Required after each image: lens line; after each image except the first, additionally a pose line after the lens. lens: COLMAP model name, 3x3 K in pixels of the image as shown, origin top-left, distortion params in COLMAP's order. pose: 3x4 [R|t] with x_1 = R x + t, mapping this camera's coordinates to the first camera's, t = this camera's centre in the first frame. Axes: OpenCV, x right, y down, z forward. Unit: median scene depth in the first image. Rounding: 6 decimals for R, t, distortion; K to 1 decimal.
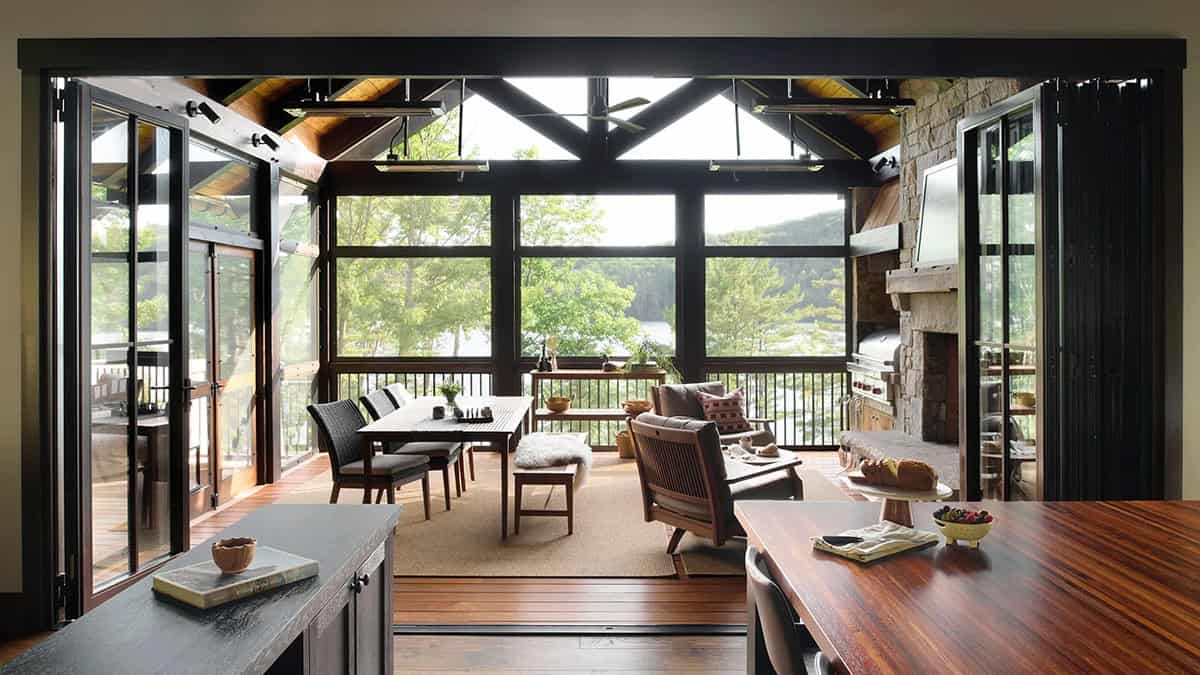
lens RADIAL K [[834.6, 0, 602.4], [0, 834.6, 297.7], [0, 0, 1]] dist [-0.007141, -0.003187]
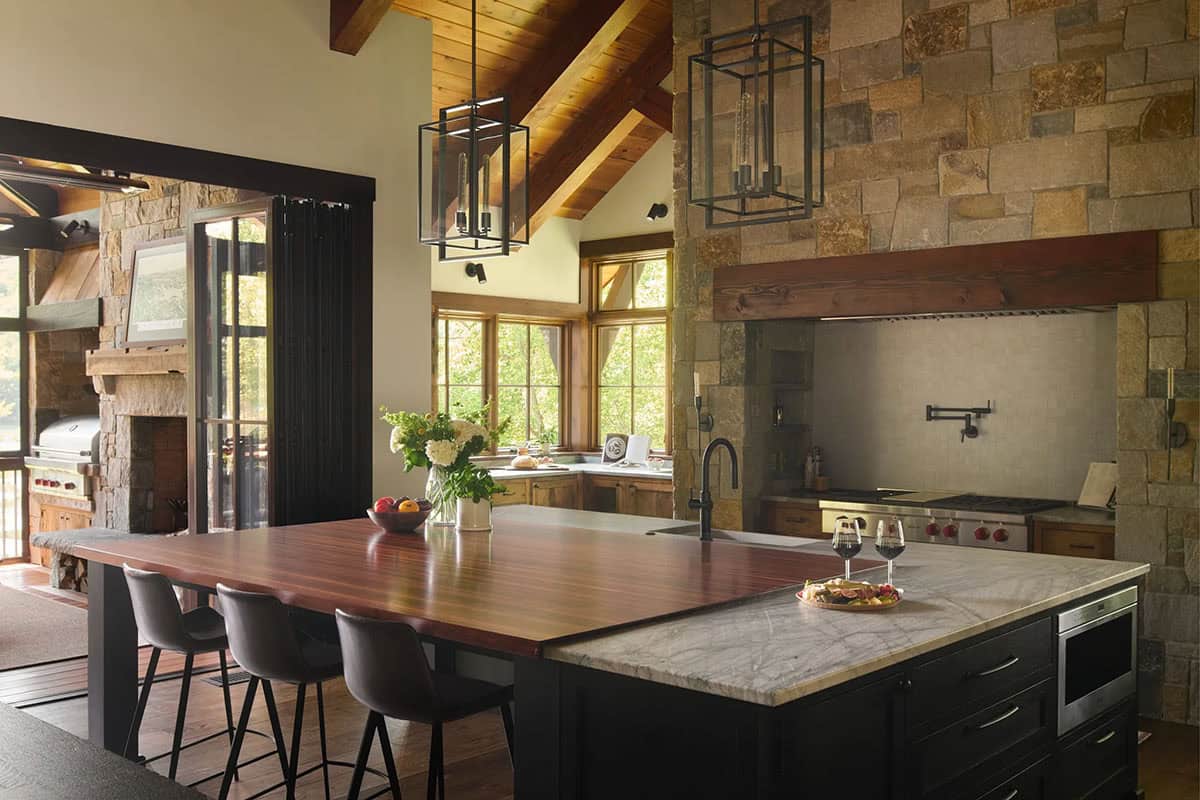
lens RADIAL K [[1152.2, 0, 600.0], [0, 1152.2, 400.0], [0, 0, 1]] dist [-0.014867, -0.020546]
pose [[0.670871, -0.005272, 0.741555, -0.194295], [-0.004512, 0.999927, 0.011191, 0.004843], [-0.741561, -0.010854, 0.670798, -0.229339]]
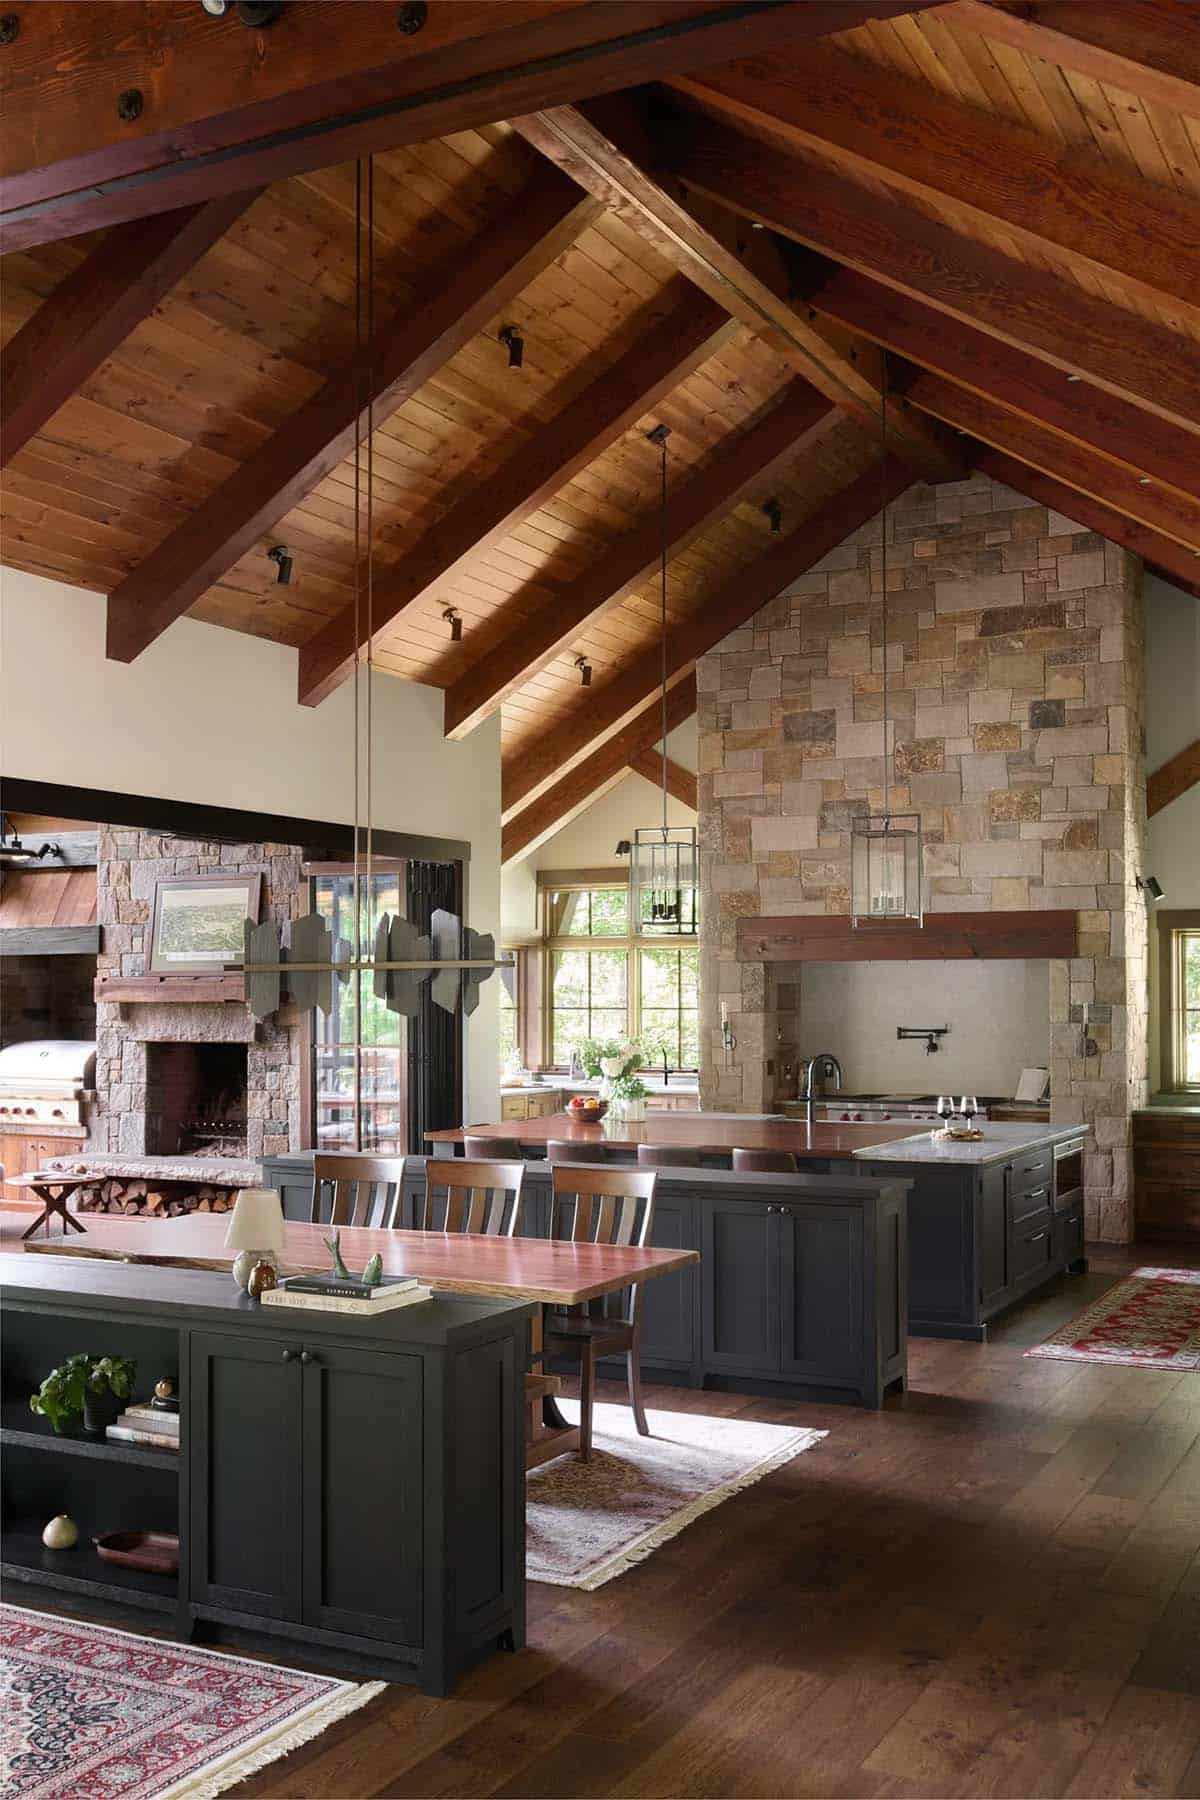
lens RADIAL K [[1728.3, 0, 608.0], [0, 1728.3, 963.3], [0, 0, 1]] dist [-0.014867, -0.020546]
pose [[0.461036, 0.012857, 0.887288, -1.018544], [-0.001608, 0.999905, -0.013654, -0.021726], [-0.887380, 0.004868, 0.461013, -0.354865]]
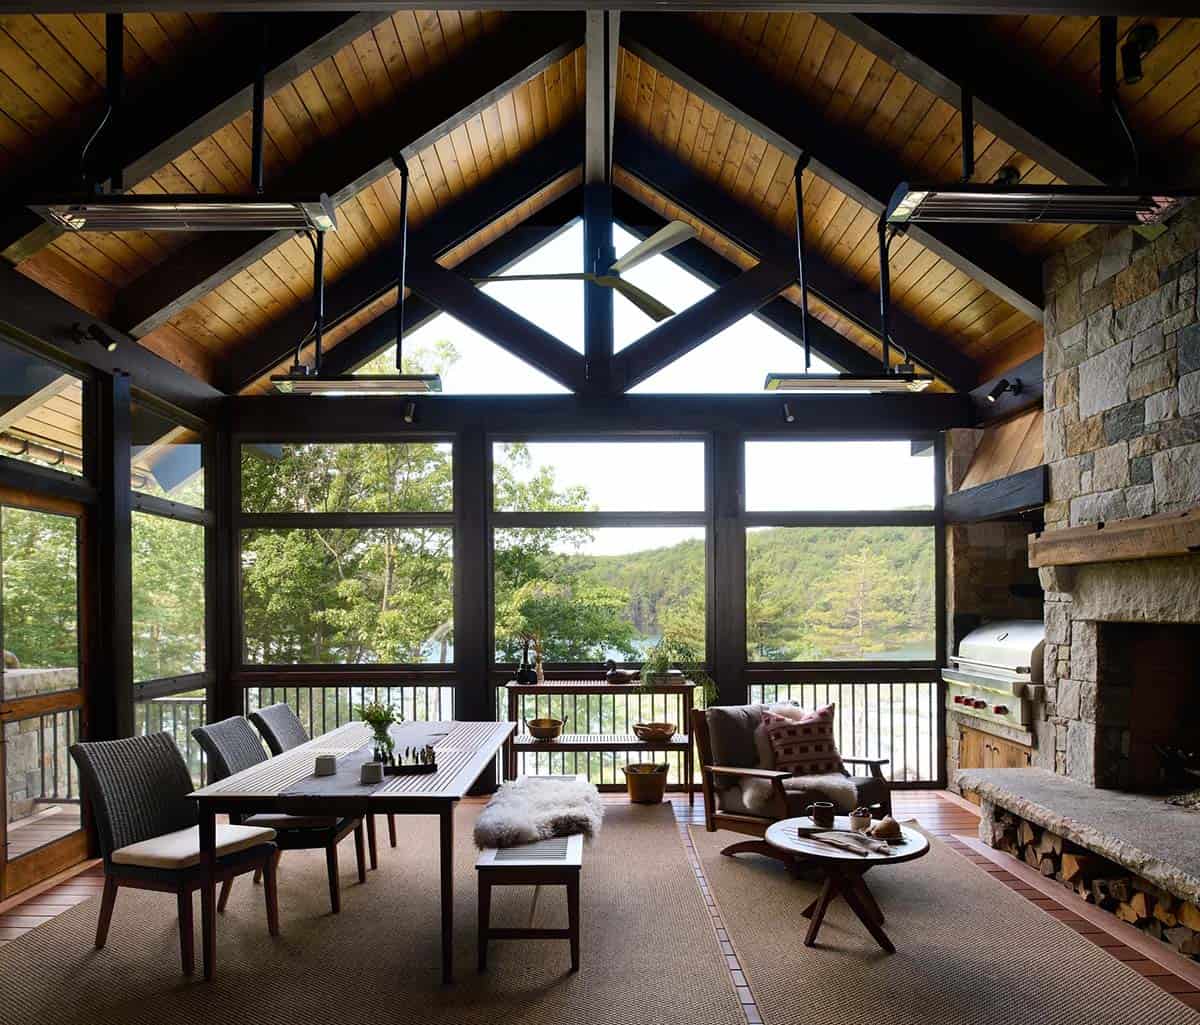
lens RADIAL K [[833.8, 0, 596.3], [0, 833.8, 611.9], [0, 0, 1]] dist [-0.004726, -0.004000]
pose [[0.999975, -0.004428, 0.005535, -0.014158], [0.004379, 0.999952, 0.008724, 0.021990], [-0.005574, -0.008700, 0.999947, 0.303701]]
